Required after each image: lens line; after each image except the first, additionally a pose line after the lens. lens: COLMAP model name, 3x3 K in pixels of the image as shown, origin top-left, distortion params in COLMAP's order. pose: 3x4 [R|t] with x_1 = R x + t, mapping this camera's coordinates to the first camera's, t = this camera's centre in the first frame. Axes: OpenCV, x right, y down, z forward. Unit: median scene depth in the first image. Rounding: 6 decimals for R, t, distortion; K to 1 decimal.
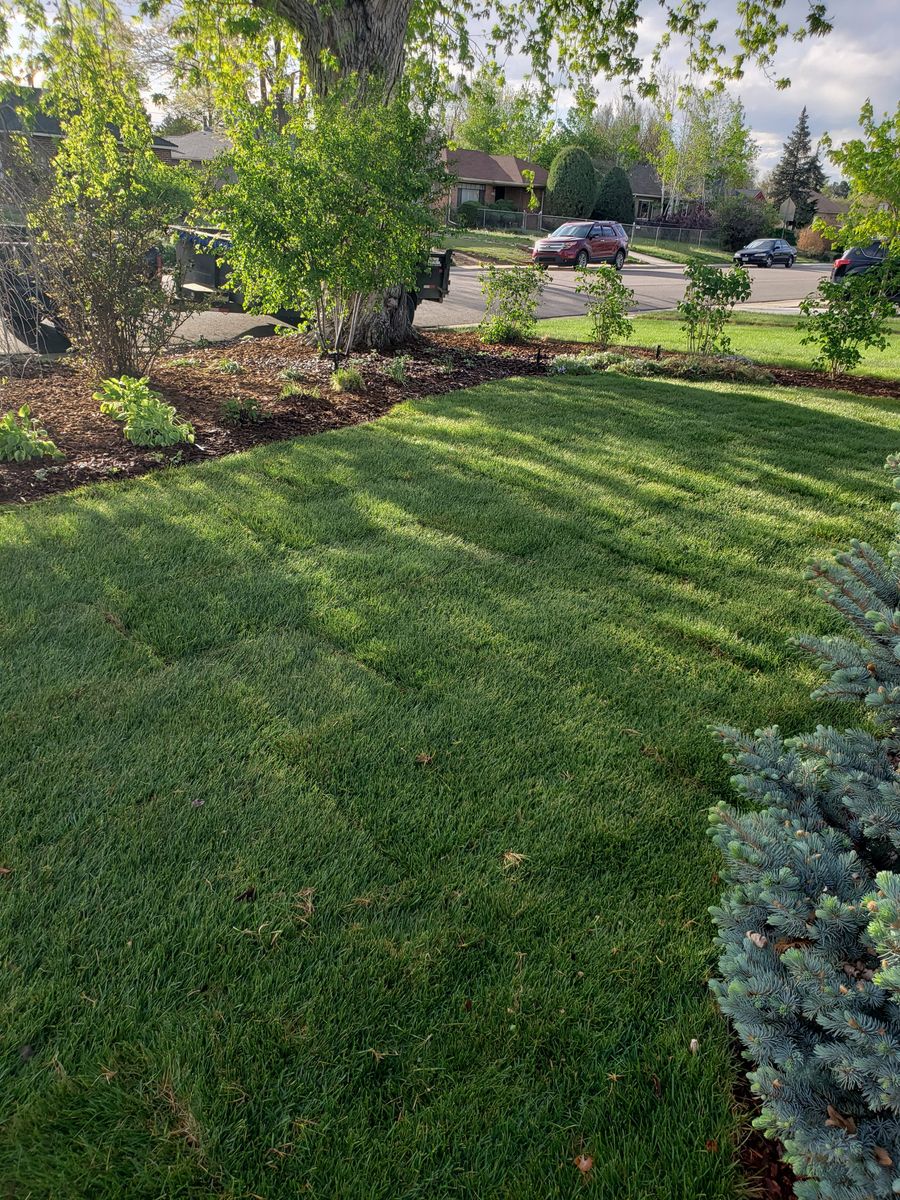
lens RADIAL K [[924.1, 0, 465.2], [0, 924.1, 600.2], [0, 0, 1]] dist [-0.017009, 0.002447]
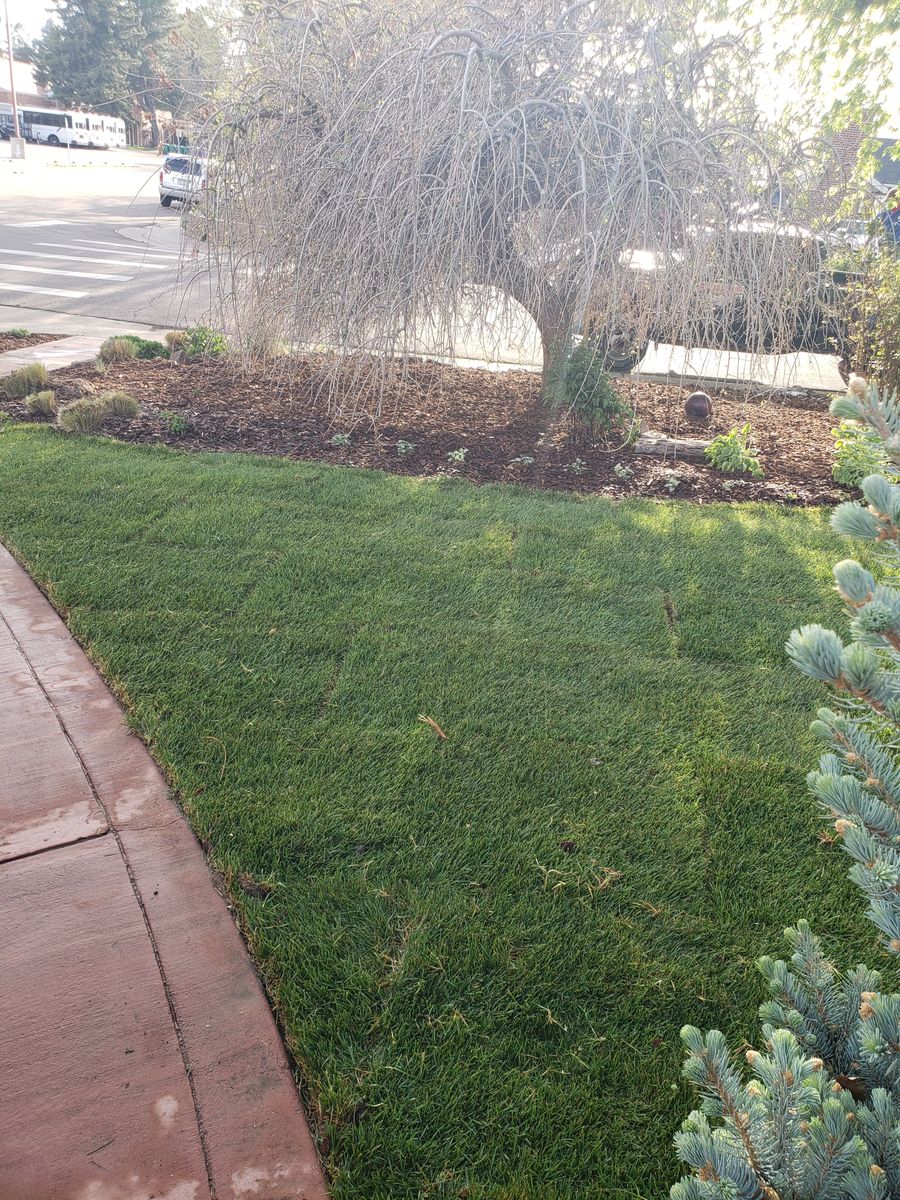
lens RADIAL K [[924.1, 0, 465.2], [0, 924.1, 600.2], [0, 0, 1]] dist [-0.017009, 0.002447]
pose [[0.642846, 0.305289, -0.702530, 0.273926], [-0.338290, 0.936009, 0.097197, -0.015125], [0.687247, 0.175176, 0.704986, 0.065120]]
